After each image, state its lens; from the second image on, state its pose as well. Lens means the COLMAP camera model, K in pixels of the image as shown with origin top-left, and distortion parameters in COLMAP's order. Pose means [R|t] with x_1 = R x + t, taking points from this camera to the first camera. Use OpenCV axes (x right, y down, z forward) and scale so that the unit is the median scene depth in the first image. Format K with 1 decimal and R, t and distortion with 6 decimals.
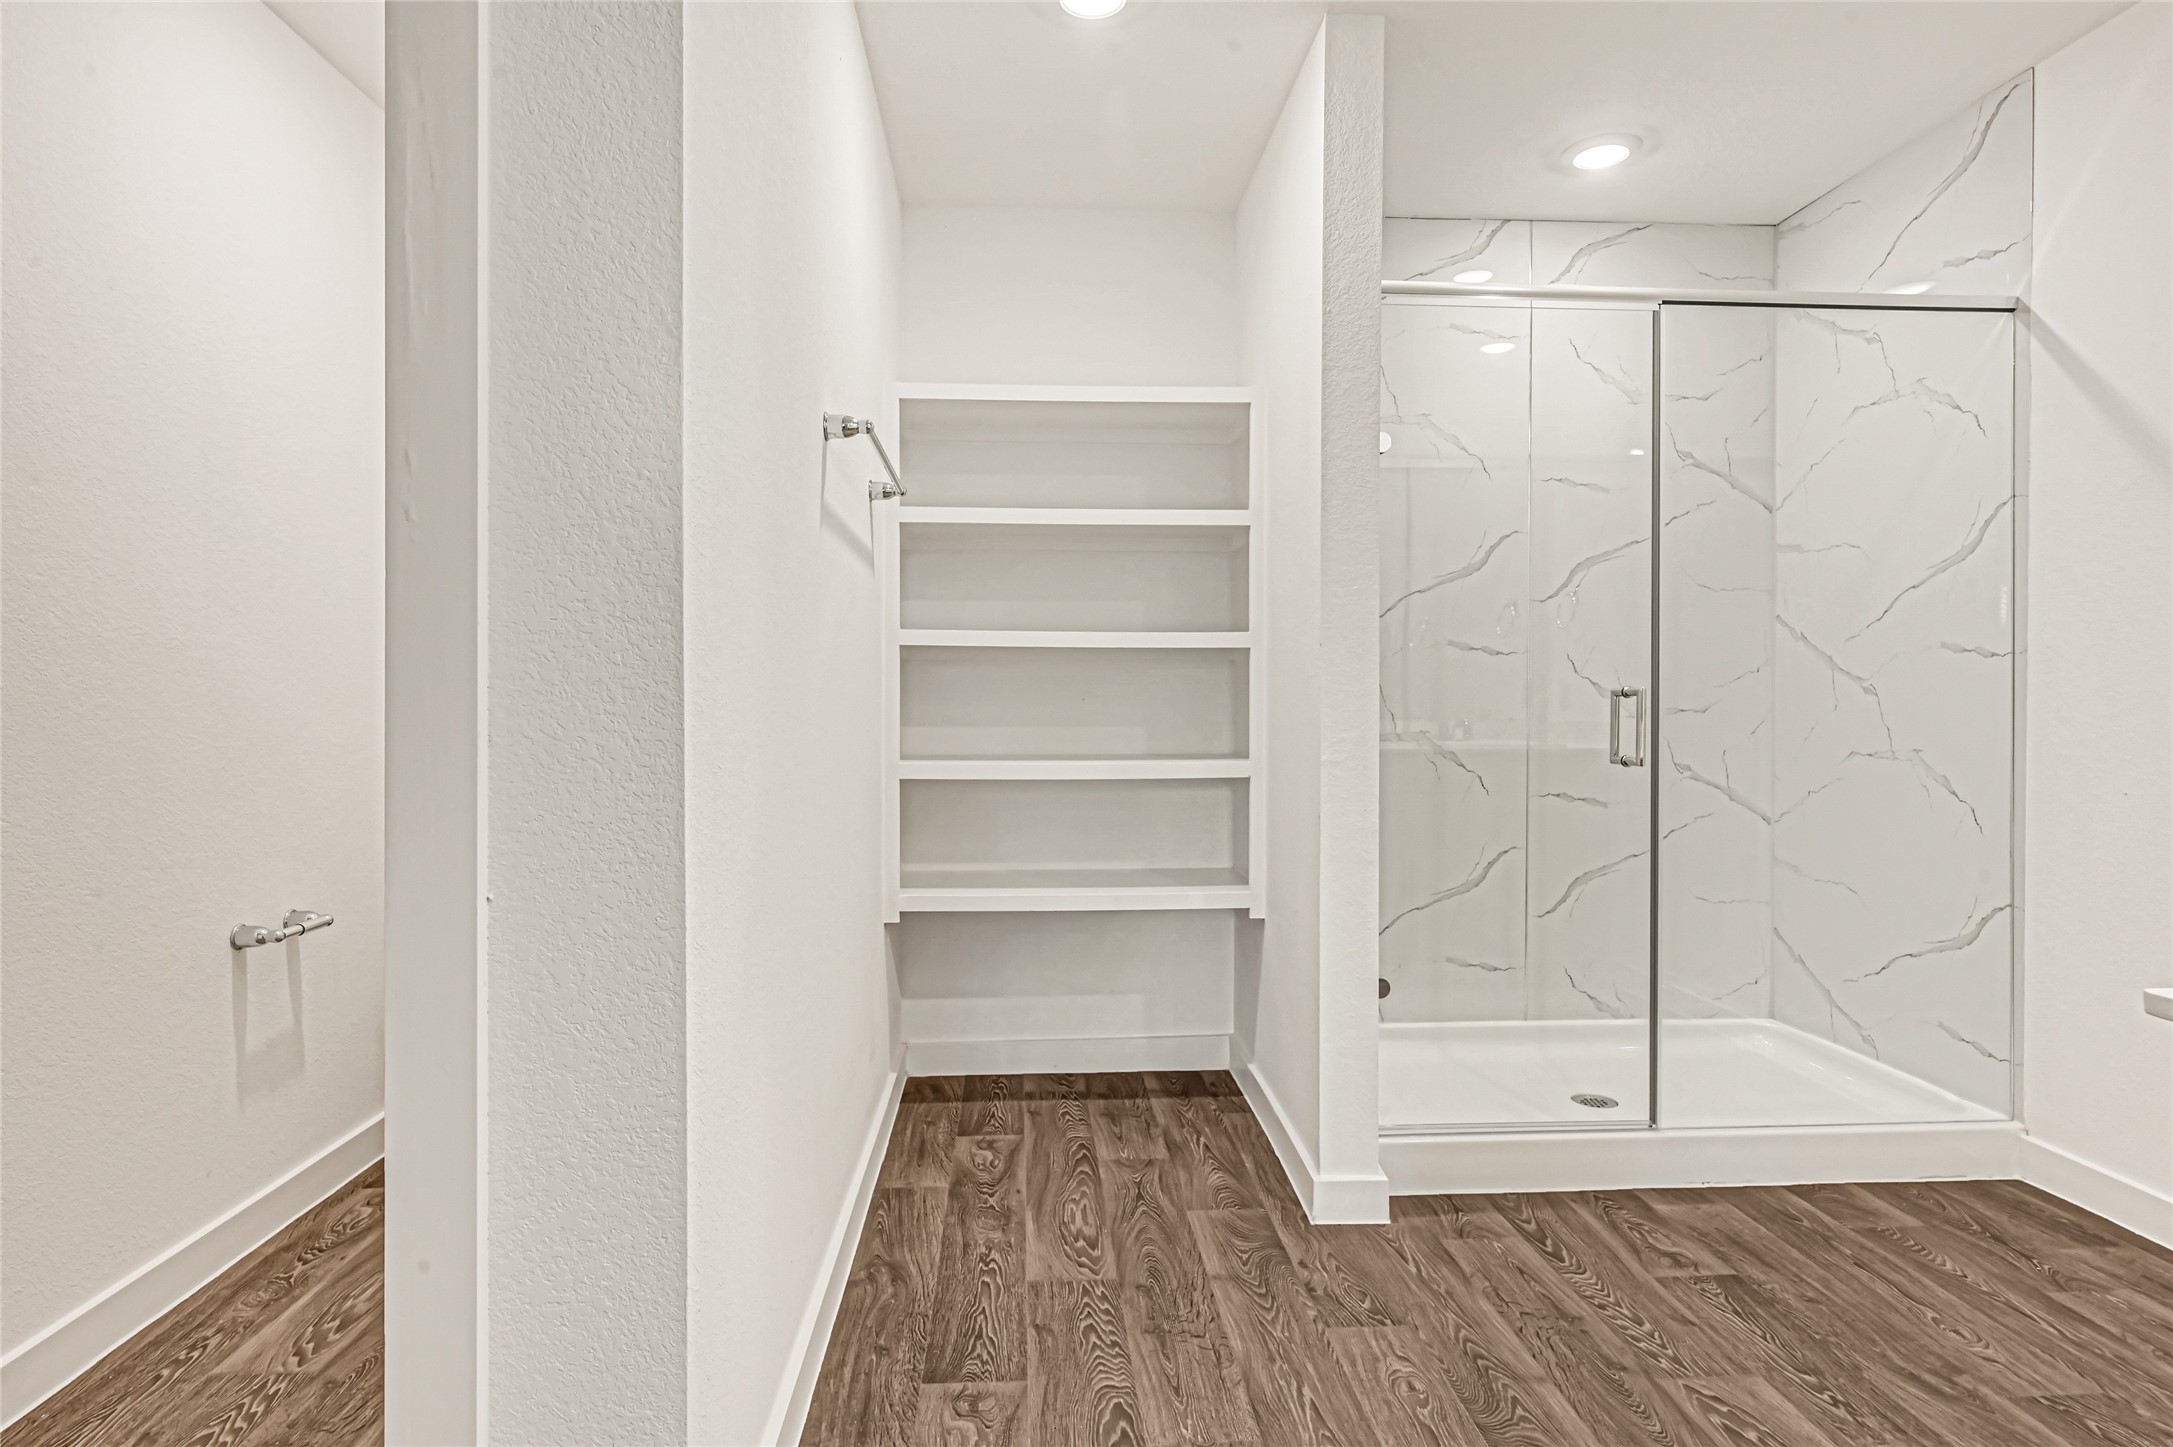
lens RADIAL K [[1136.9, 0, 1088.3], [0, 1136.9, 699.7], [0, 0, 1]] dist [0.000903, 0.000663]
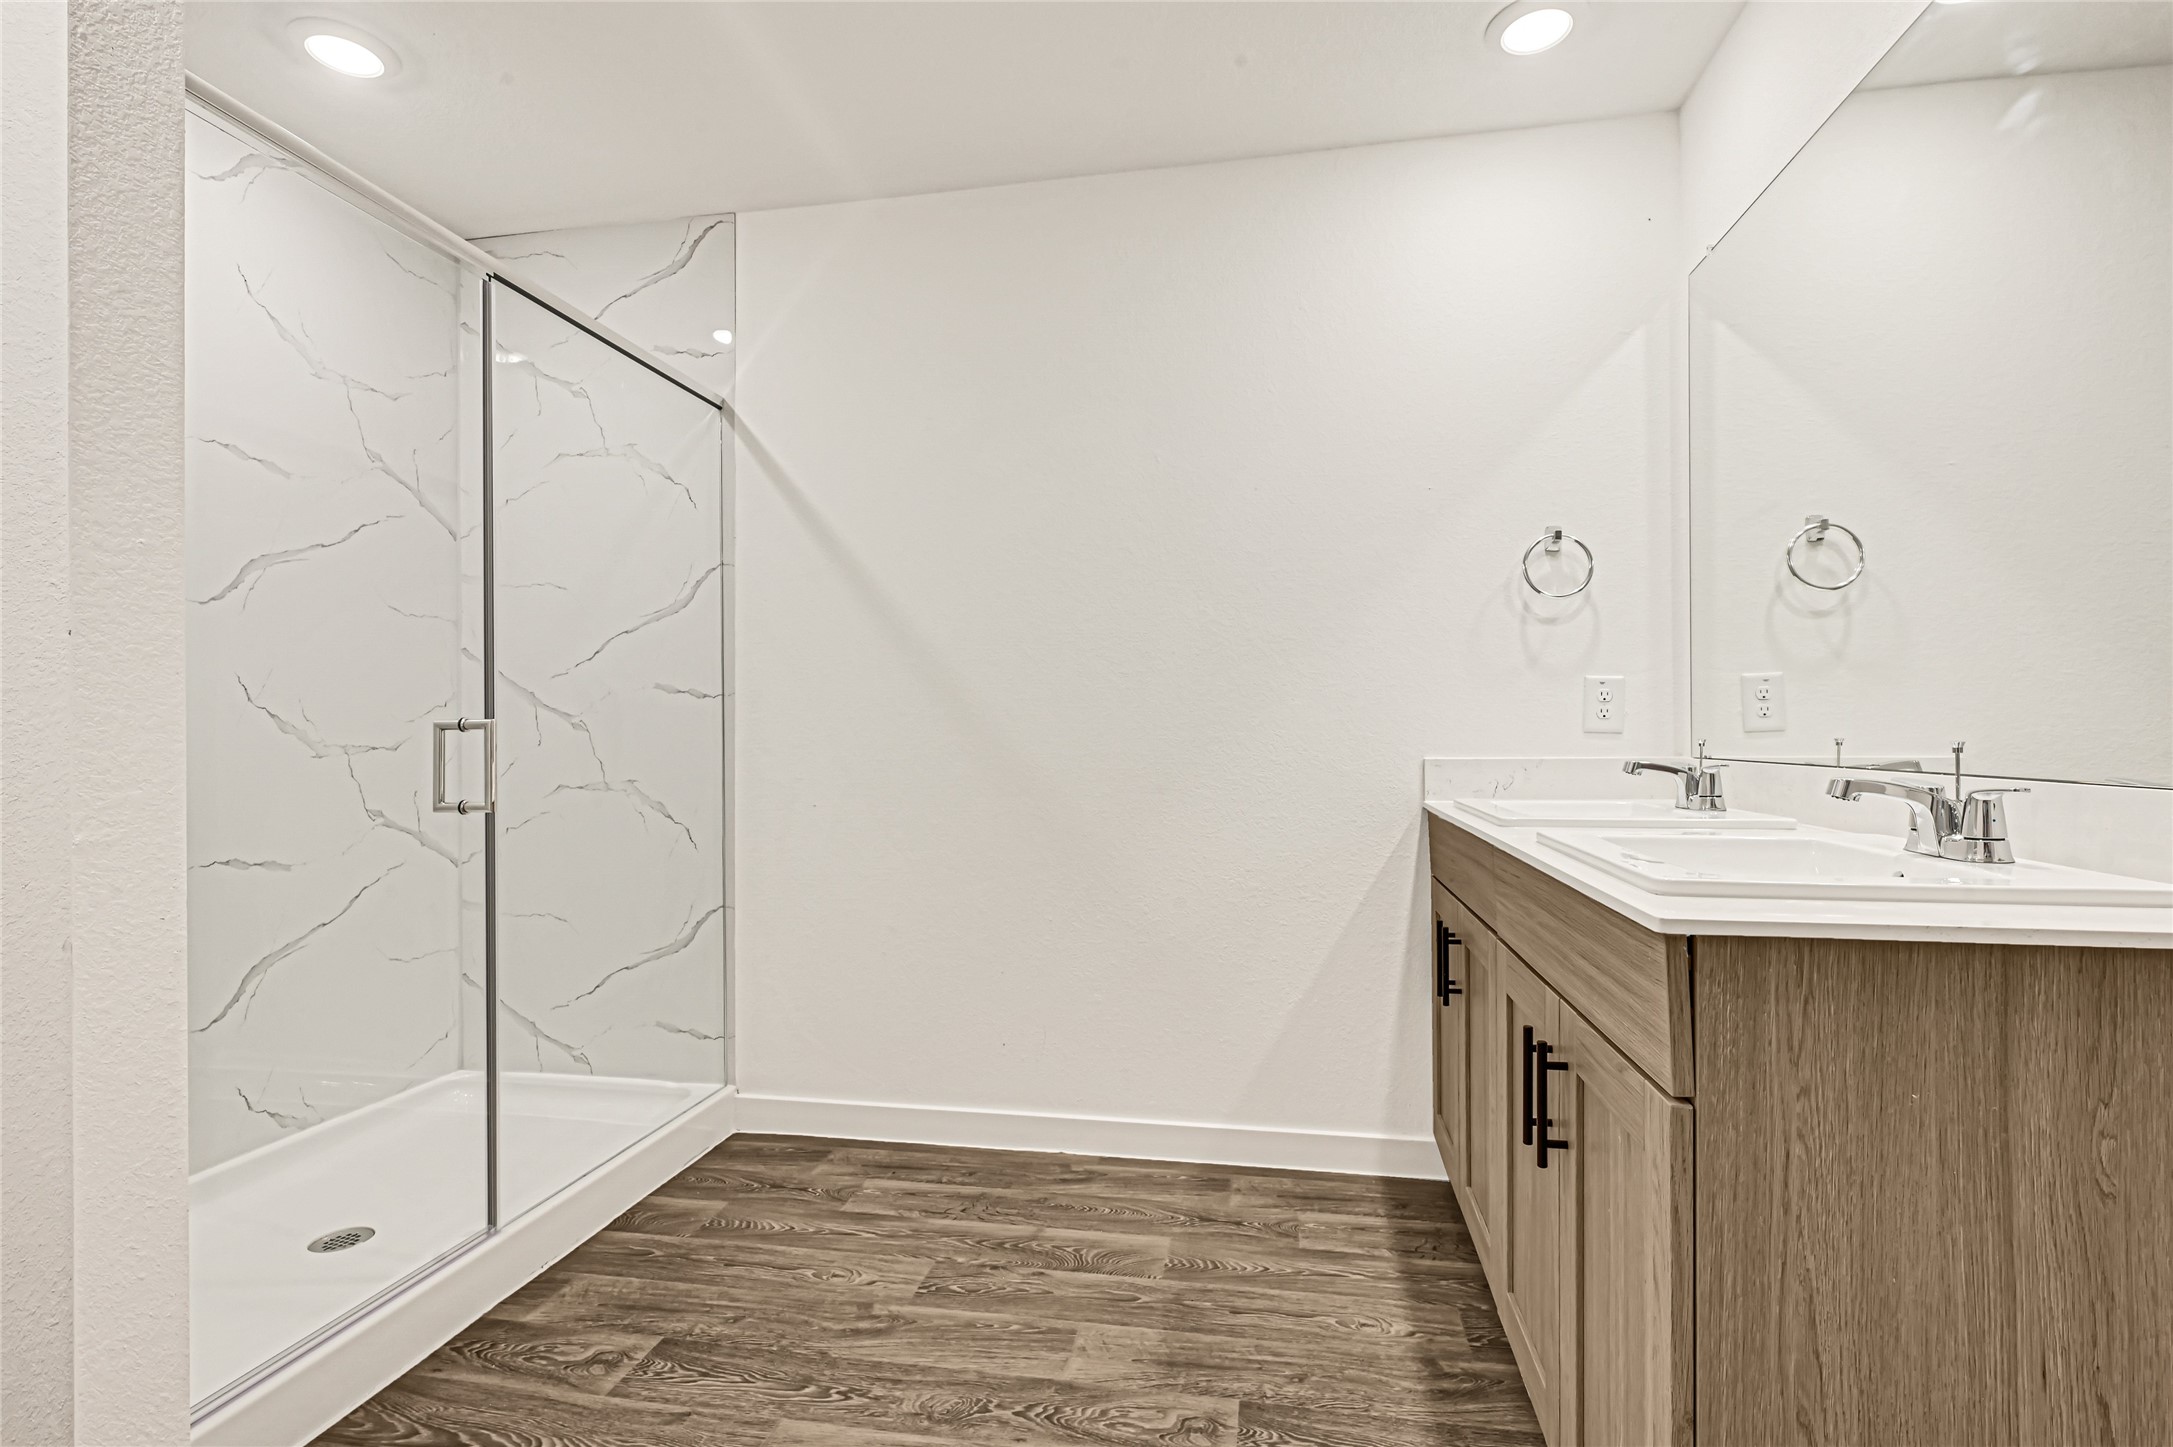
lens RADIAL K [[1031.6, 0, 1082.7], [0, 1031.6, 738.4], [0, 0, 1]] dist [0.001369, 0.000669]
pose [[0.247366, -0.003015, 0.968918, -0.158976], [0.005816, 0.999982, 0.001627, 0.005423], [-0.968905, 0.005233, 0.247379, 0.402155]]
